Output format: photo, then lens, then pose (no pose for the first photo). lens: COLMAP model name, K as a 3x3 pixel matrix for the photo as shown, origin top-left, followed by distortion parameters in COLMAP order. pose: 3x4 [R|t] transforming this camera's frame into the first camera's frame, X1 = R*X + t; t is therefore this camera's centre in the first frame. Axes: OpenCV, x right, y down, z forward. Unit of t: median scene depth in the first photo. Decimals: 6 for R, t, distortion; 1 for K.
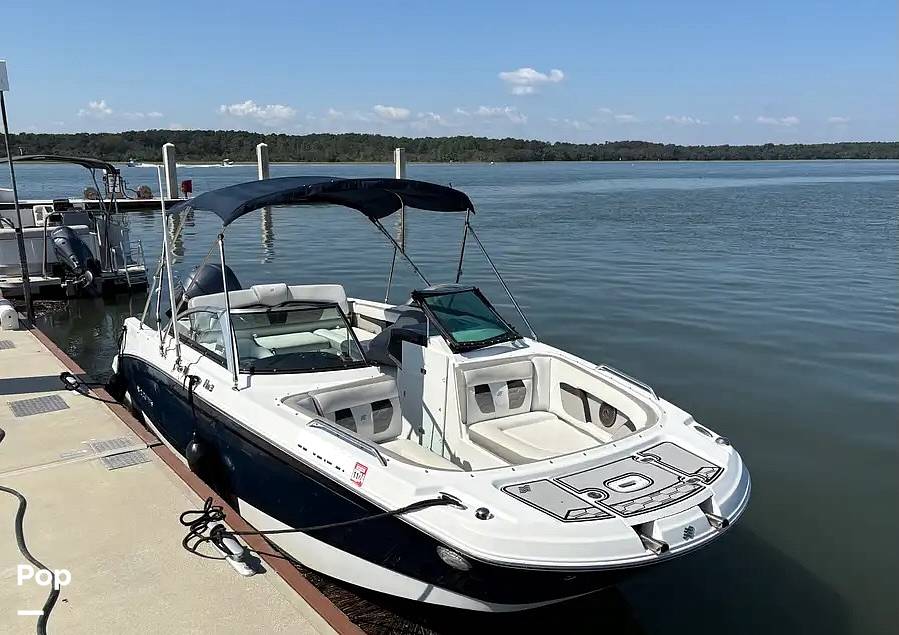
lens RADIAL K [[752.2, 0, 425.0], [0, 752.2, 355.2], [0, 0, 1]] dist [0.114768, -0.384600]
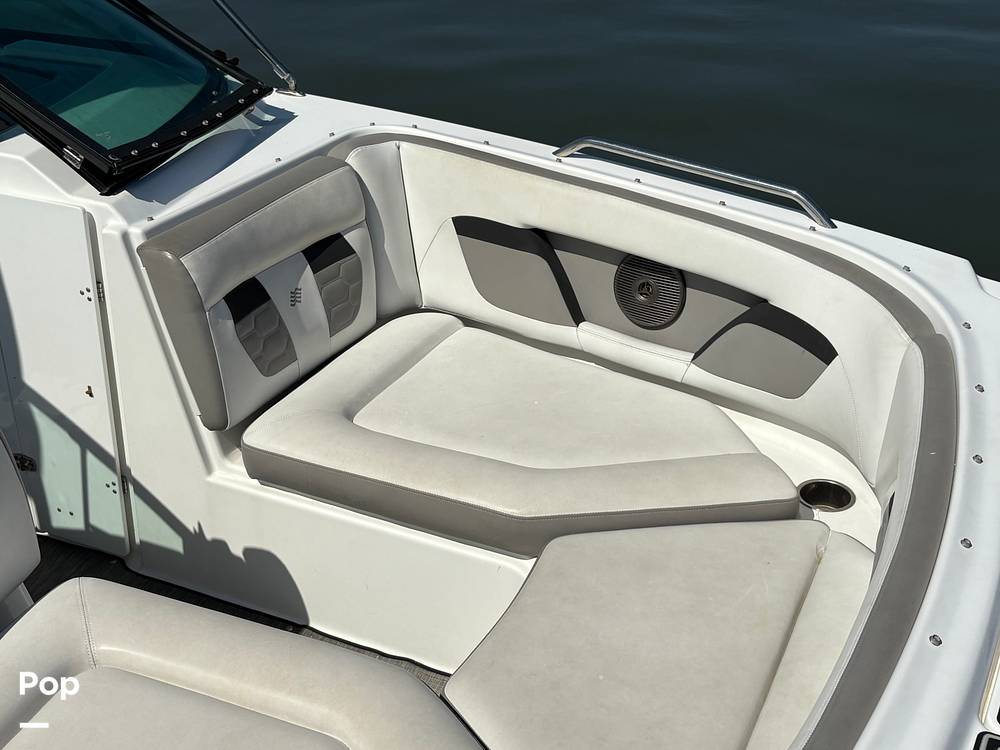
lens RADIAL K [[1248.5, 0, 494.7], [0, 1248.5, 376.3], [0, 0, 1]] dist [0.188614, -0.679847]
pose [[0.837570, -0.276622, 0.471122, -0.085713], [0.150502, 0.945801, 0.287767, -0.055225], [-0.525190, -0.170120, 0.833807, 0.562562]]
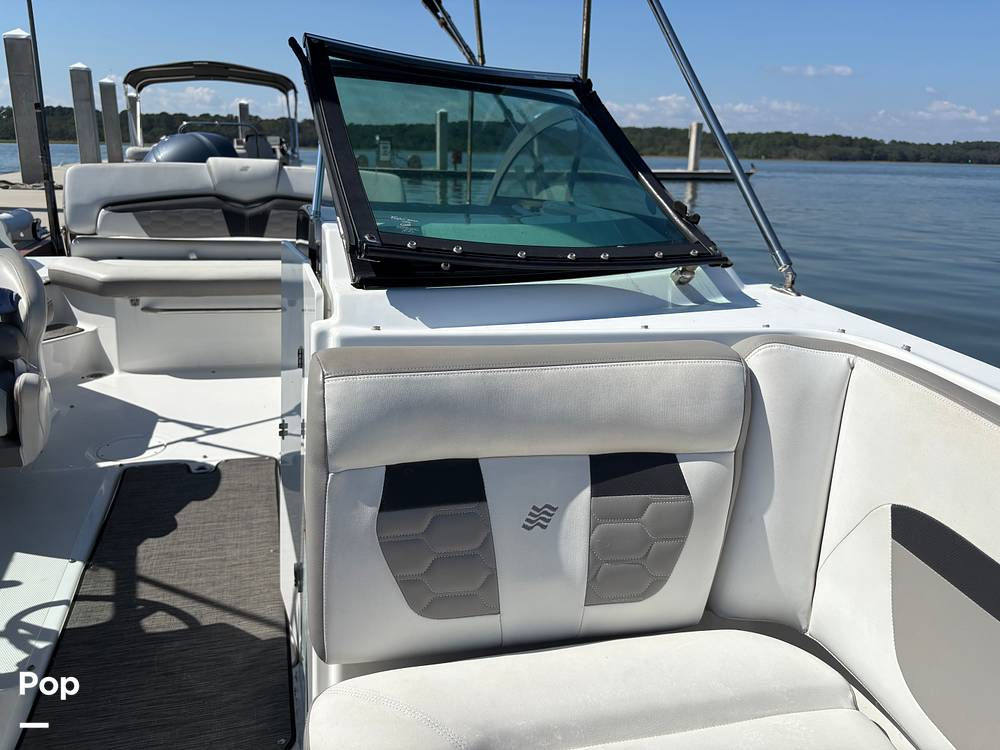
lens RADIAL K [[753.8, 0, 497.7], [0, 753.8, 380.2], [0, 0, 1]] dist [0.006294, -0.001570]
pose [[0.967766, 0.116604, -0.223233, 0.134562], [-0.106256, 0.992654, 0.057861, 0.008035], [0.228340, -0.032276, 0.973046, 0.866470]]
